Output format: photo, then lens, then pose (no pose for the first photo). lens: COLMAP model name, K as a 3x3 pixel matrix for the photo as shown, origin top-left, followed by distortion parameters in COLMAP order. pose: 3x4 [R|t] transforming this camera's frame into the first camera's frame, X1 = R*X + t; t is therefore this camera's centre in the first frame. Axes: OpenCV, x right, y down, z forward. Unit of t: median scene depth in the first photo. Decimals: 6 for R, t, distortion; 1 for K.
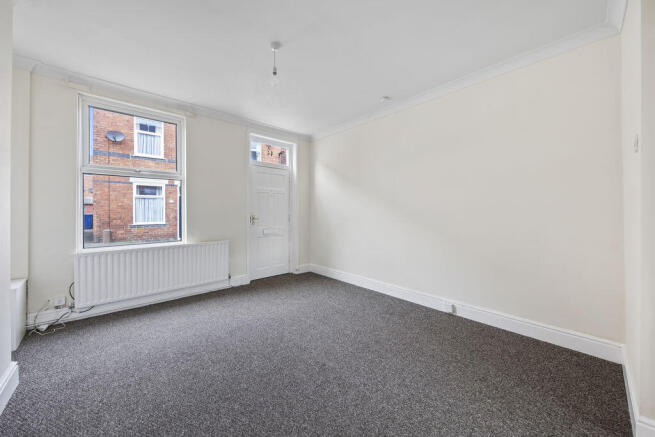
lens RADIAL K [[235.3, 0, 326.1], [0, 235.3, 212.7], [0, 0, 1]] dist [0.001984, -0.000077]
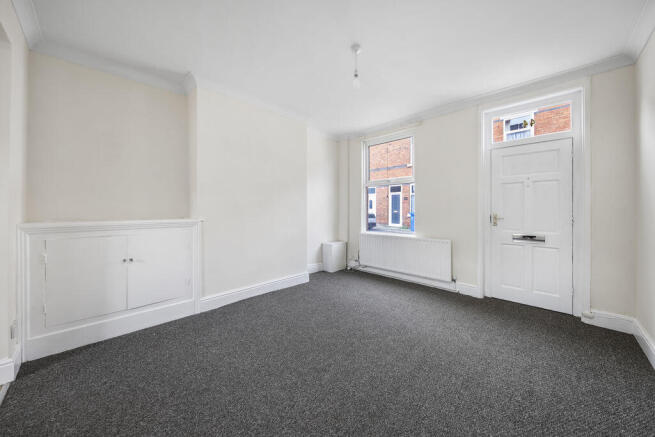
lens RADIAL K [[235.3, 0, 327.3], [0, 235.3, 213.2], [0, 0, 1]] dist [0.001984, -0.000077]
pose [[0.056195, 0.013587, -0.998327, 0.448521], [-0.005340, 0.999897, 0.013307, 0.000790], [0.998406, 0.004583, 0.056262, 0.424814]]
